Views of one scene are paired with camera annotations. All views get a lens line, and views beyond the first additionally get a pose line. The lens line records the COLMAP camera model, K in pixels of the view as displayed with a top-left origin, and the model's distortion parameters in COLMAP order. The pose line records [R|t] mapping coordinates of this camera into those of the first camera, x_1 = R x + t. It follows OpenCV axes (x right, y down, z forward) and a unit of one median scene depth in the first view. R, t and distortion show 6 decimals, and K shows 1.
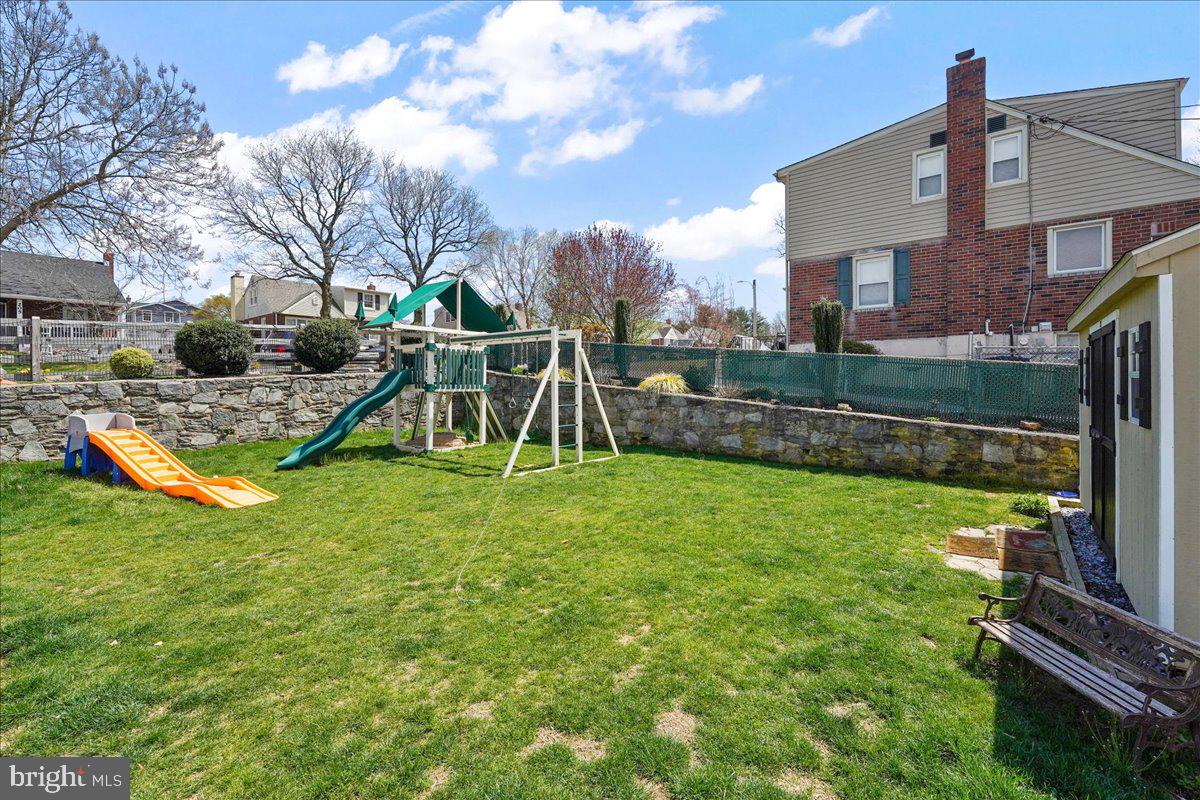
lens RADIAL K [[504.5, 0, 608.5], [0, 504.5, 381.8], [0, 0, 1]] dist [-0.001323, -0.000260]
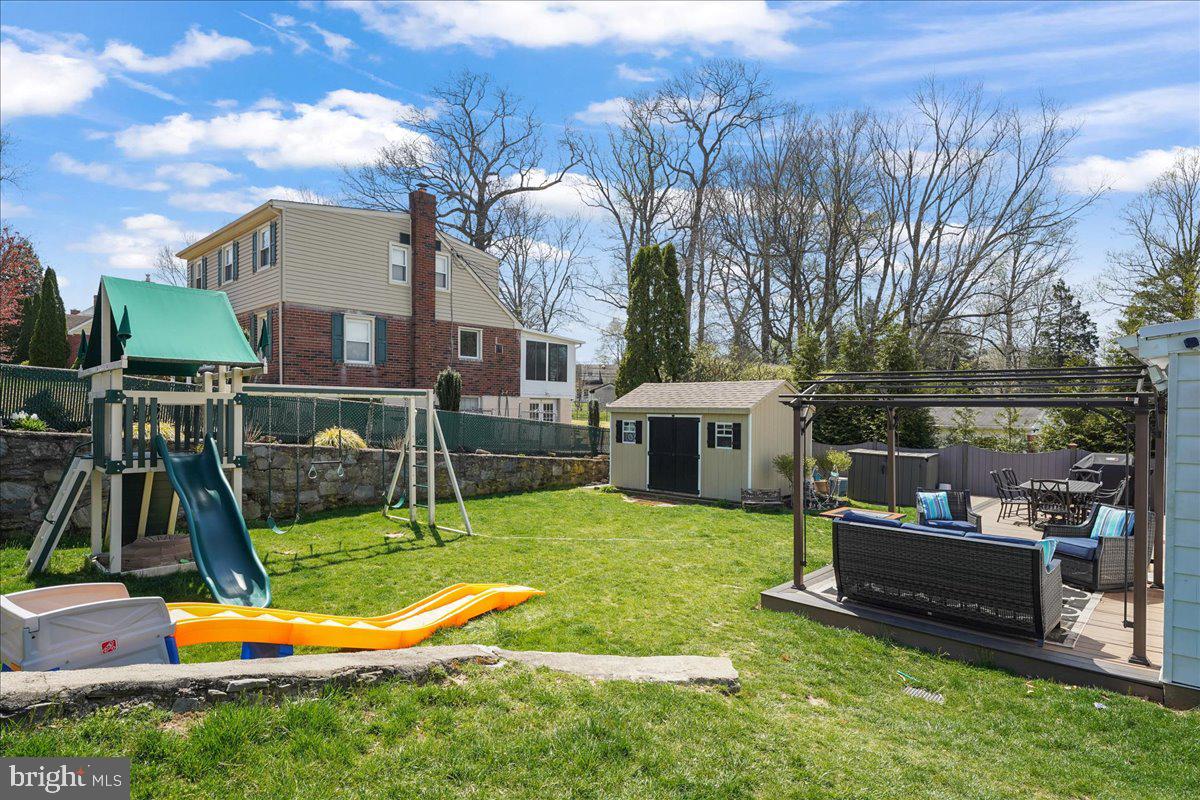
lens RADIAL K [[664.5, 0, 601.2], [0, 664.5, 407.3], [0, 0, 1]] dist [-0.002953, 0.000526]
pose [[0.096354, 0.002821, 0.995343, -1.132154], [-0.005419, 0.999983, -0.002310, -0.060696], [-0.995332, -0.005171, 0.096368, 0.394387]]
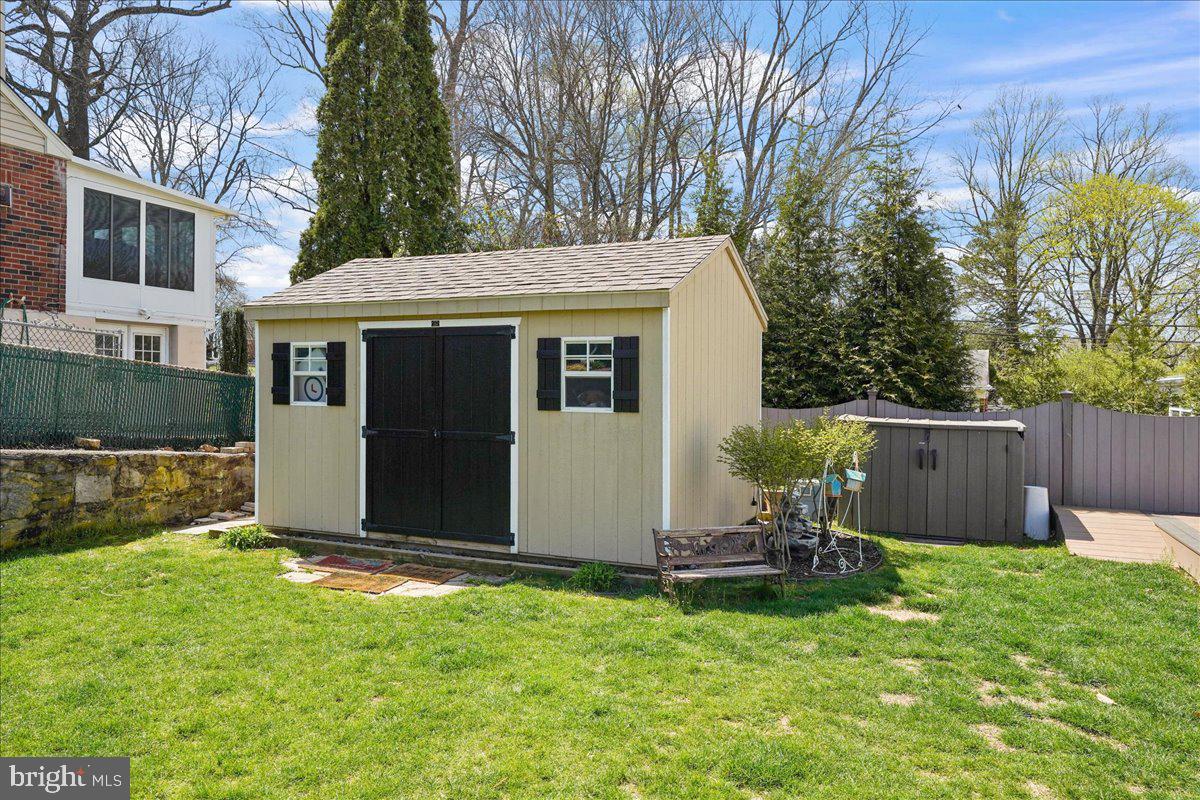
lens RADIAL K [[819.9, 0, 596.1], [0, 819.9, 403.6], [0, 0, 1]] dist [-0.008287, 0.000861]
pose [[-0.229715, -0.017758, 0.973096, -0.274764], [-0.004143, 0.999842, 0.017268, 0.007138], [-0.973249, -0.000065, -0.229752, 0.402373]]
